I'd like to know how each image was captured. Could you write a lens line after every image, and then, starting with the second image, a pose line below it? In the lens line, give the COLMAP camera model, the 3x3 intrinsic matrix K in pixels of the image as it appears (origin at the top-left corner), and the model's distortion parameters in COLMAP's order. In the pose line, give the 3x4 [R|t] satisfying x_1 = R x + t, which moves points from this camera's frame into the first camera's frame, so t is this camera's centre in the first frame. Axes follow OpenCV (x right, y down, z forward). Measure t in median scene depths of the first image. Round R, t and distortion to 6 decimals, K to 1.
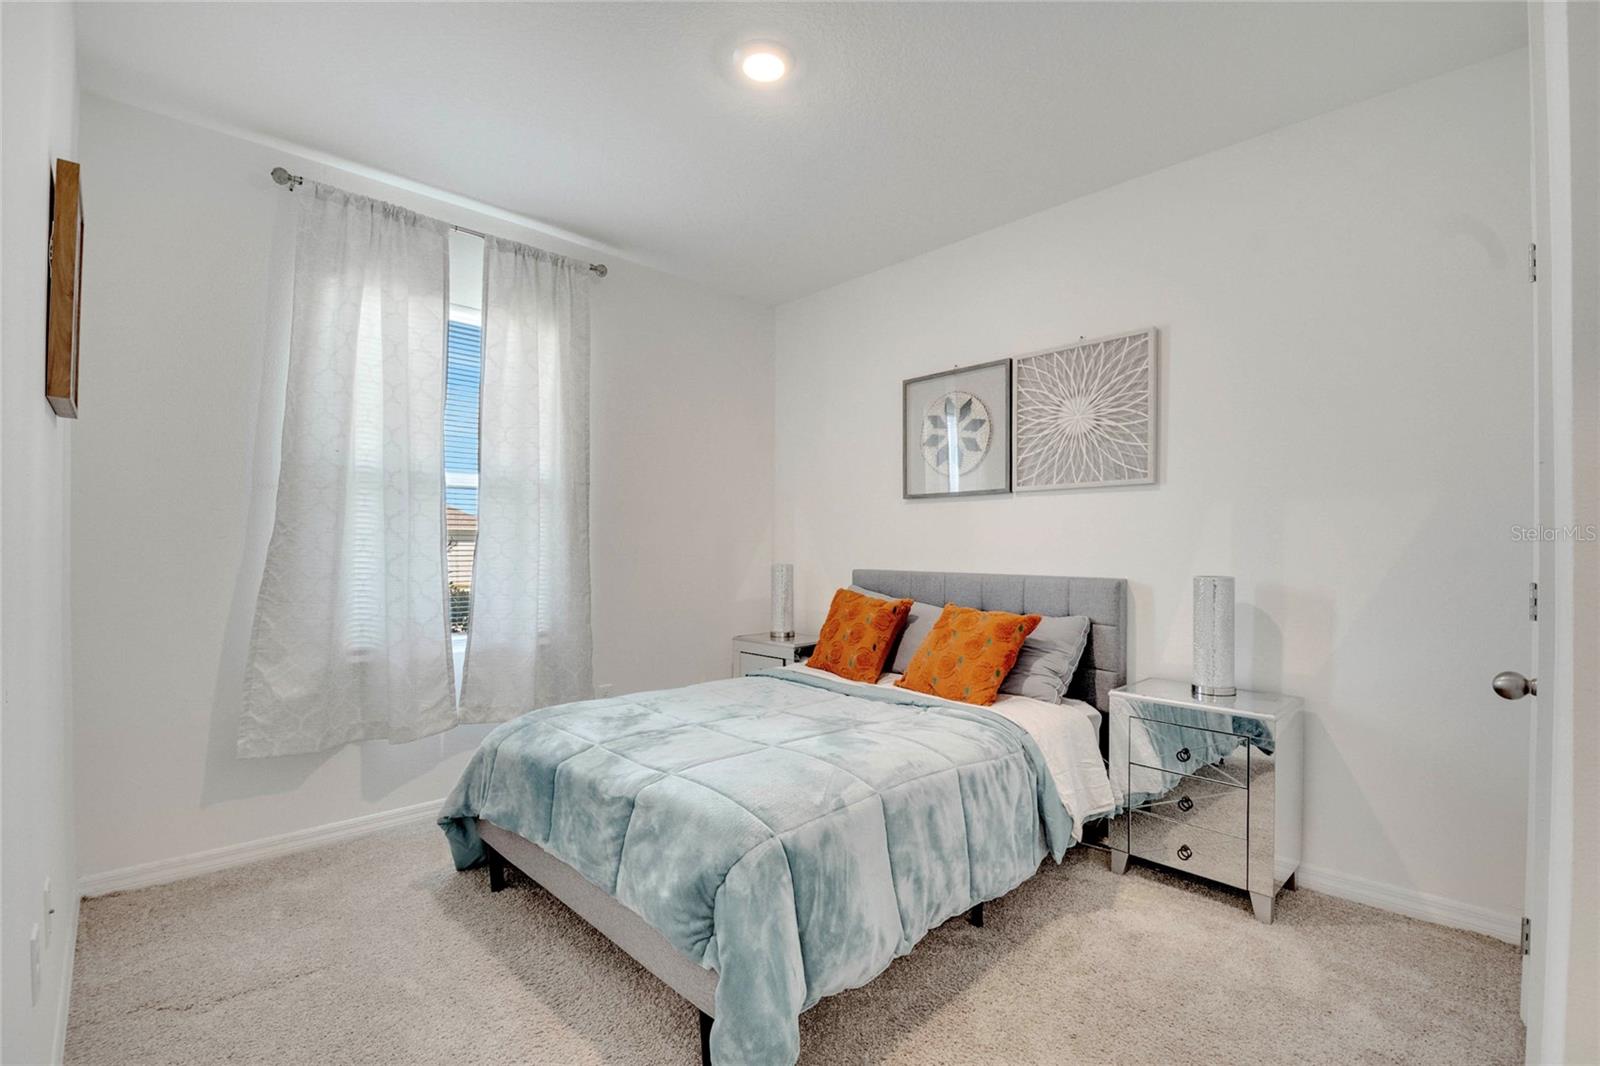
lens RADIAL K [[700.4, 0, 807.8], [0, 700.4, 546.5], [0, 0, 1]] dist [-0.002098, -0.009620]
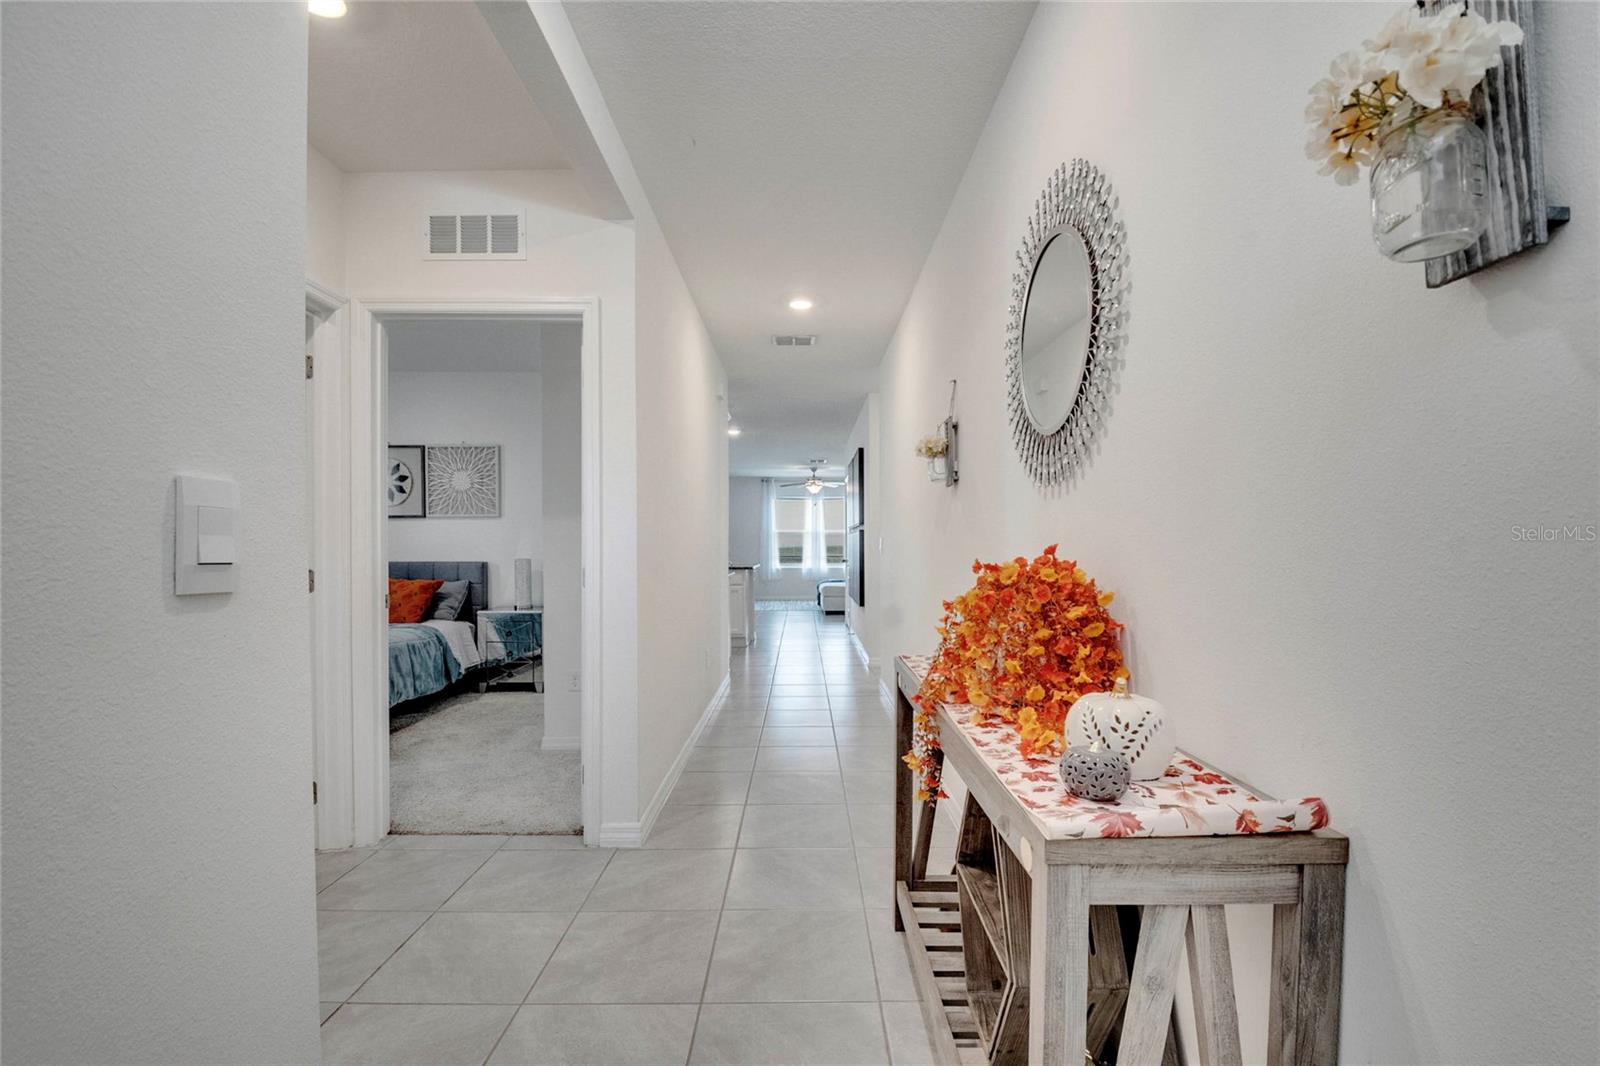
lens RADIAL K [[700.4, 0, 814.2], [0, 700.4, 570.9], [0, 0, 1]] dist [-0.002098, -0.009620]
pose [[0.690644, -0.026578, 0.722706, -0.416386], [-0.002100, 0.999247, 0.038755, -0.010576], [-0.723191, -0.028284, 0.690068, -1.255351]]
